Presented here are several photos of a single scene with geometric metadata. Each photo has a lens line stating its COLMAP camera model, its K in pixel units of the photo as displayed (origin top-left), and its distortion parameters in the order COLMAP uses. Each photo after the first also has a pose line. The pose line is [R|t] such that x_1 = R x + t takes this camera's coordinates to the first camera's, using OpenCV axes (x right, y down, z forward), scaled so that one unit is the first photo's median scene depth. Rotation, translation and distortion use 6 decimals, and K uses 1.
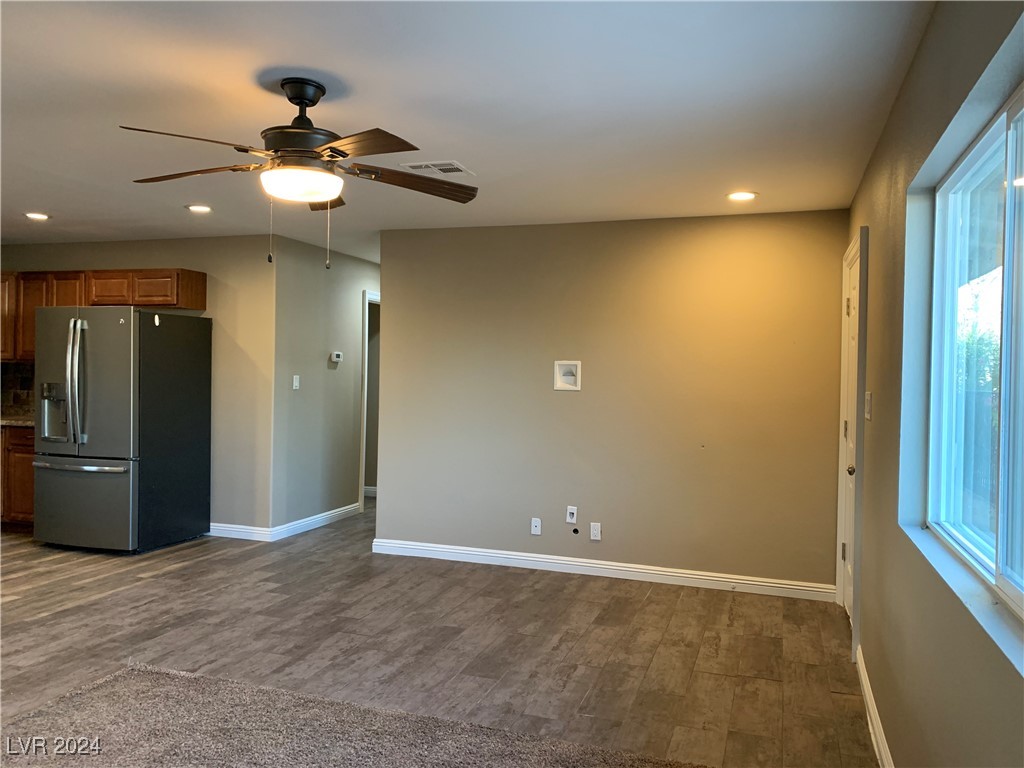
lens RADIAL K [[792.4, 0, 511.1], [0, 792.4, 378.0], [0, 0, 1]] dist [0.052232, -0.034938]
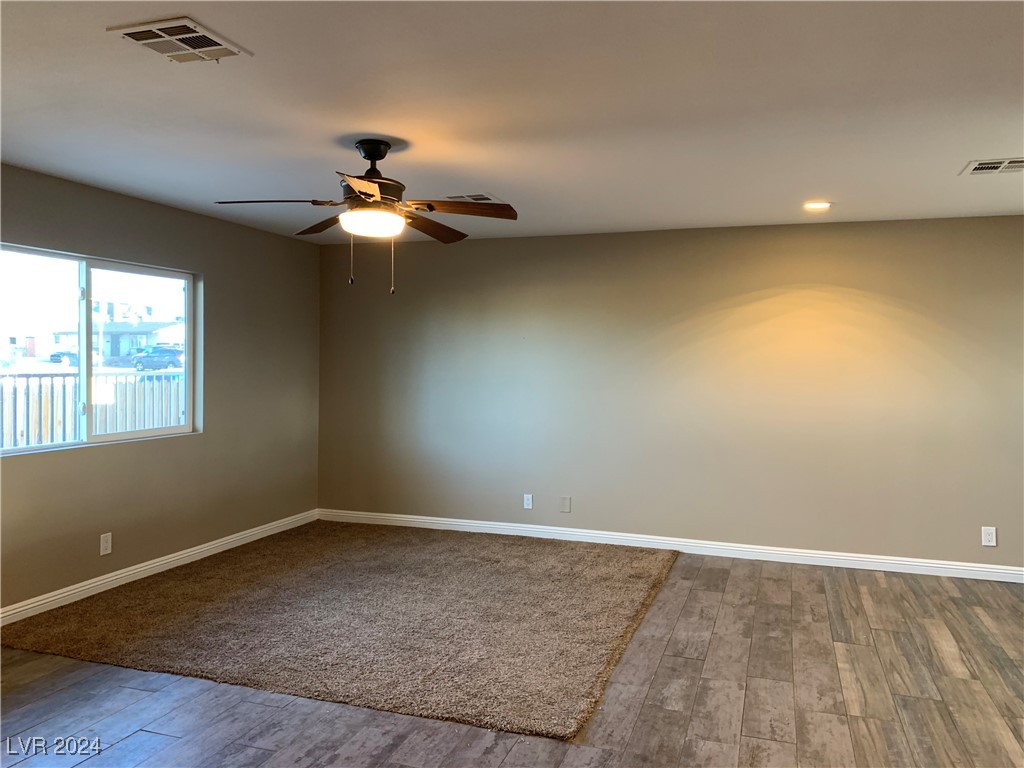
lens RADIAL K [[788.0, 0, 522.4], [0, 788.0, 349.4], [0, 0, 1]] dist [0.049488, -0.049087]
pose [[-0.999321, -0.034481, -0.013012, -0.314077], [-0.034423, 0.999396, -0.004708, -0.031533], [0.013166, -0.004257, -0.999904, 1.461995]]
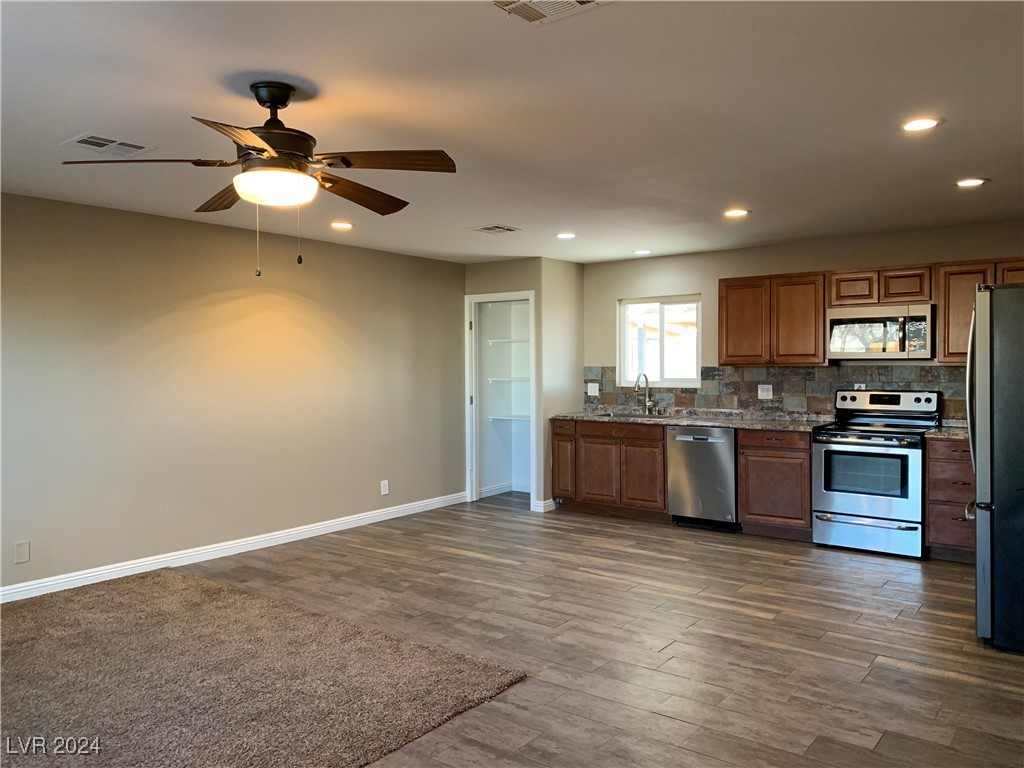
lens RADIAL K [[783.7, 0, 521.0], [0, 783.7, 368.6], [0, 0, 1]] dist [0.046768, -0.061218]
pose [[-0.313944, -0.012257, -0.949362, 0.371551], [-0.008484, 0.999913, -0.010104, -0.007603], [0.949404, 0.004882, -0.314021, 1.038244]]
